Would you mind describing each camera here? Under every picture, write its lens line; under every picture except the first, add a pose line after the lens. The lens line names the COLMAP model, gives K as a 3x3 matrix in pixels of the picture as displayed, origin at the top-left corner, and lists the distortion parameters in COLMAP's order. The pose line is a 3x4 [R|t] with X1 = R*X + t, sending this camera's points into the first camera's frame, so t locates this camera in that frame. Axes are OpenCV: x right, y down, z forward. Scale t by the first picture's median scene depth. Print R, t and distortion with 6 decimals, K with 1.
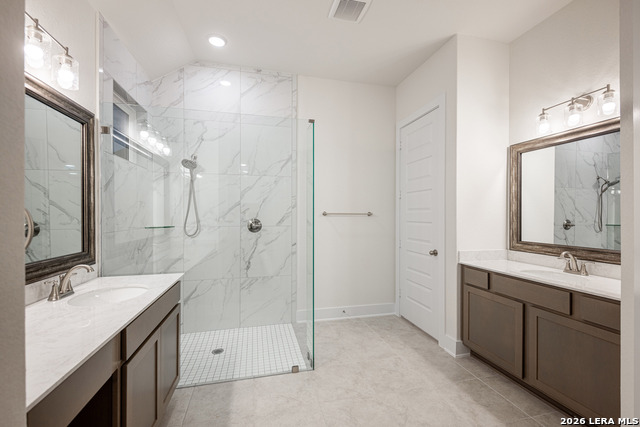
lens RADIAL K [[275.1, 0, 320.0], [0, 275.1, 213.5], [0, 0, 1]] dist [0.001649, 0.000015]
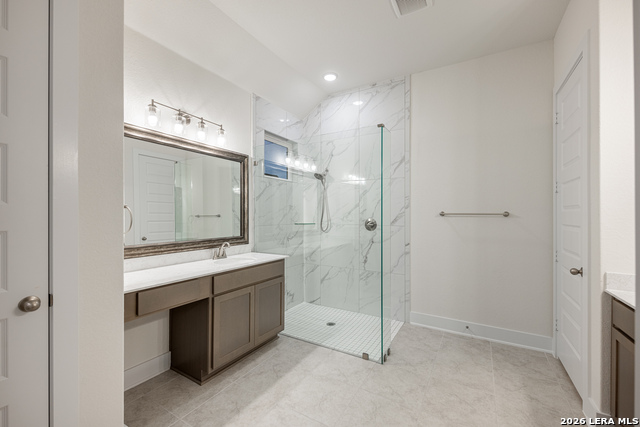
lens RADIAL K [[267.2, 0, 320.0], [0, 267.2, 213.5], [0, 0, 1]] dist [-0.001064, -0.000431]
pose [[0.710915, -0.003695, -0.703269, 0.402633], [0.001925, 0.999993, -0.003308, 0.001573], [0.703276, 0.000998, 0.710917, 0.090127]]
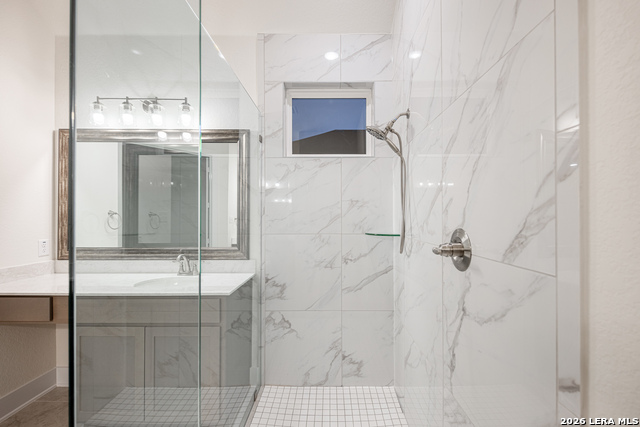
lens RADIAL K [[275.1, 0, 320.0], [0, 275.1, 213.5], [0, 0, 1]] dist [0.001649, 0.000015]
pose [[-0.236716, -0.008175, -0.971545, 0.135526], [0.005472, 0.999938, -0.009747, 0.001562], [0.971564, -0.007624, -0.236656, 0.974758]]
